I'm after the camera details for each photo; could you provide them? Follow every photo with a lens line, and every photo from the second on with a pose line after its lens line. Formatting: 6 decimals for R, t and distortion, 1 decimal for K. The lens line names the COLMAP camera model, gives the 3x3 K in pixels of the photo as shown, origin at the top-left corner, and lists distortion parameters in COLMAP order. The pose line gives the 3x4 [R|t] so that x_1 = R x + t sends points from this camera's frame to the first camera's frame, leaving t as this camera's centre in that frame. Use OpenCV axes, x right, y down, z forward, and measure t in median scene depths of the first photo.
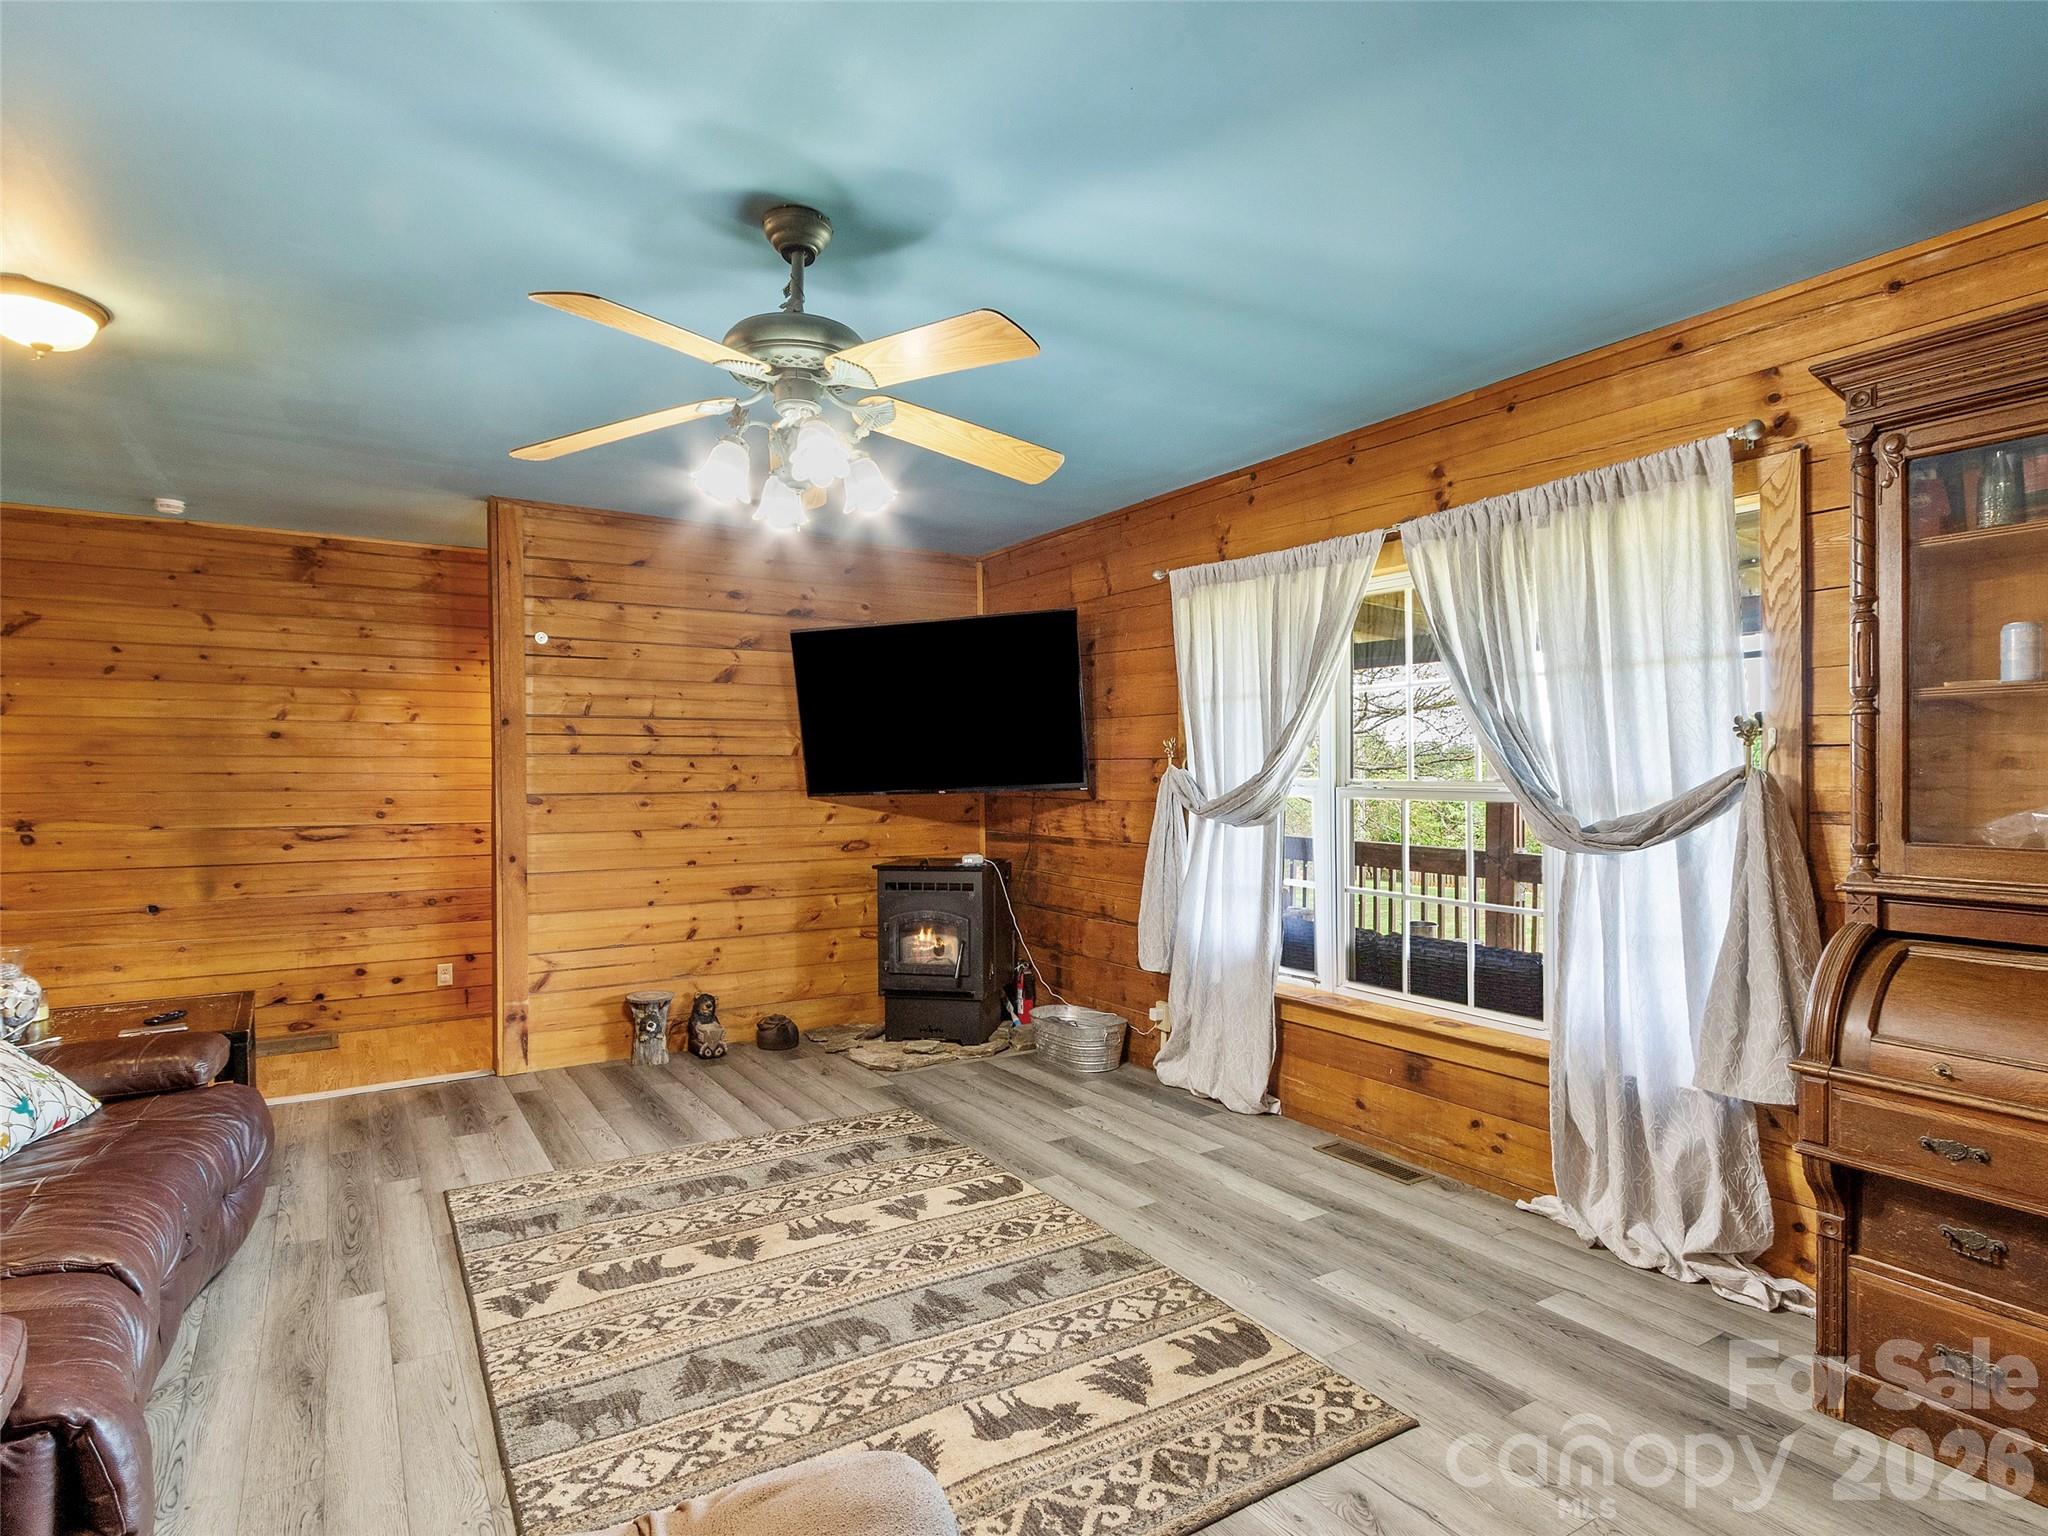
lens RADIAL K [[1092.2, 0, 1024.8], [0, 1092.2, 768.5], [0, 0, 1]] dist [0.000716, 0.001021]
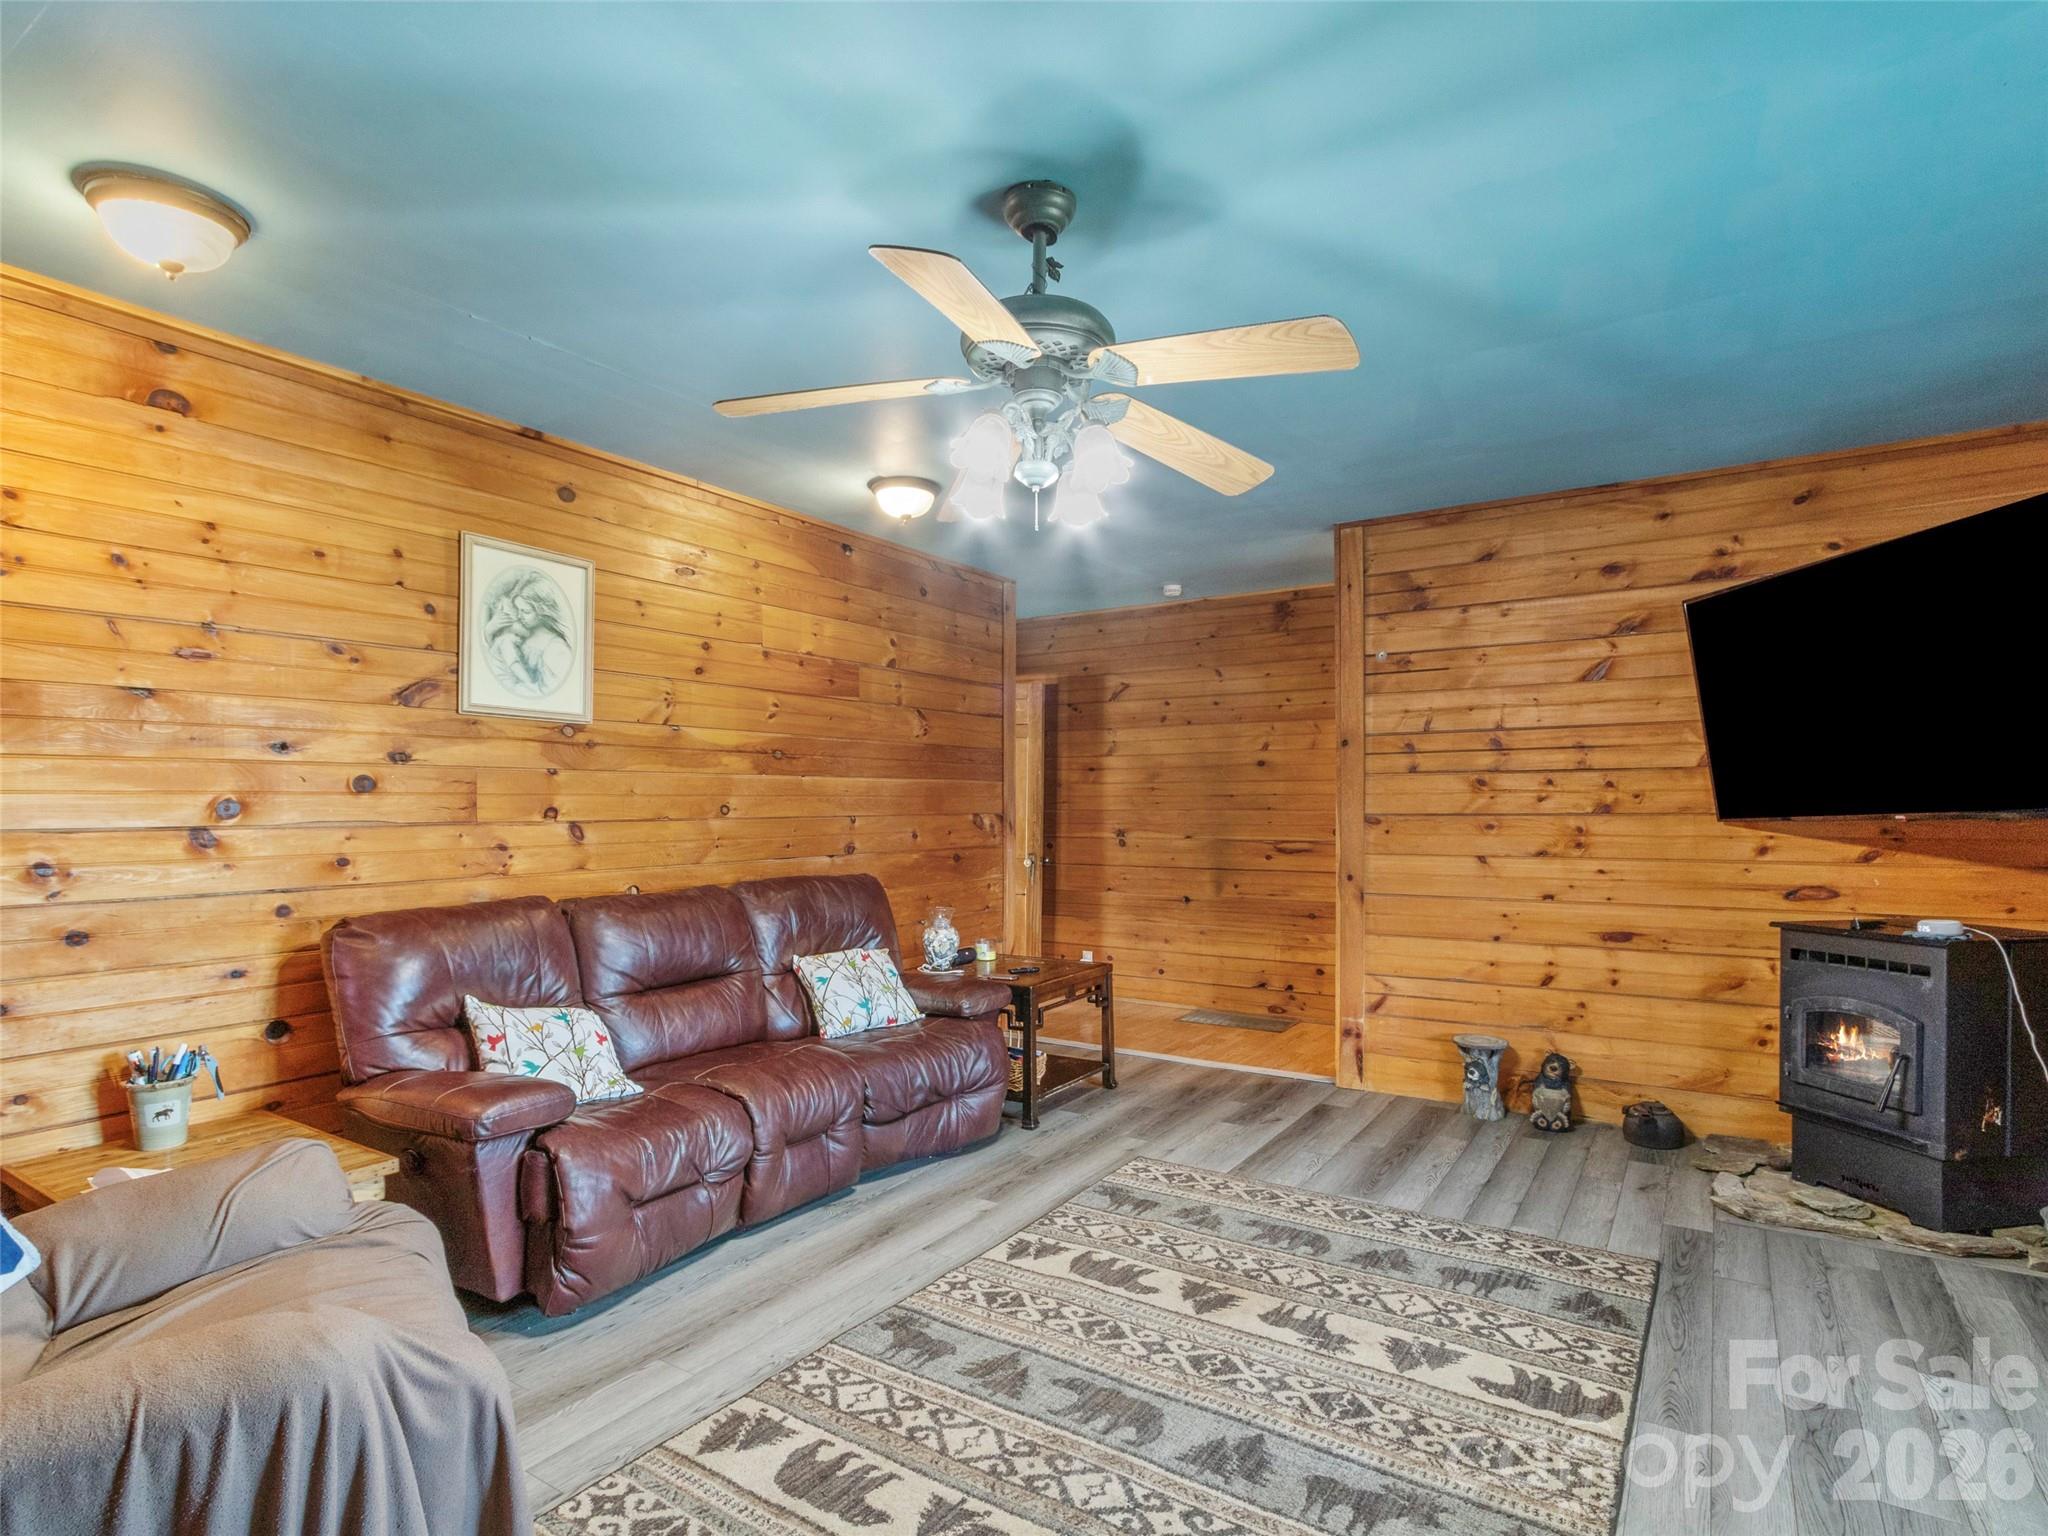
lens RADIAL K [[1092.2, 0, 1034.6], [0, 1092.2, 814.8], [0, 0, 1]] dist [0.000716, 0.001021]
pose [[0.395320, 0.008868, -0.918500, 0.335250], [0.009286, 0.999864, 0.013650, 0.007468], [0.918496, -0.013925, 0.395184, 0.315568]]
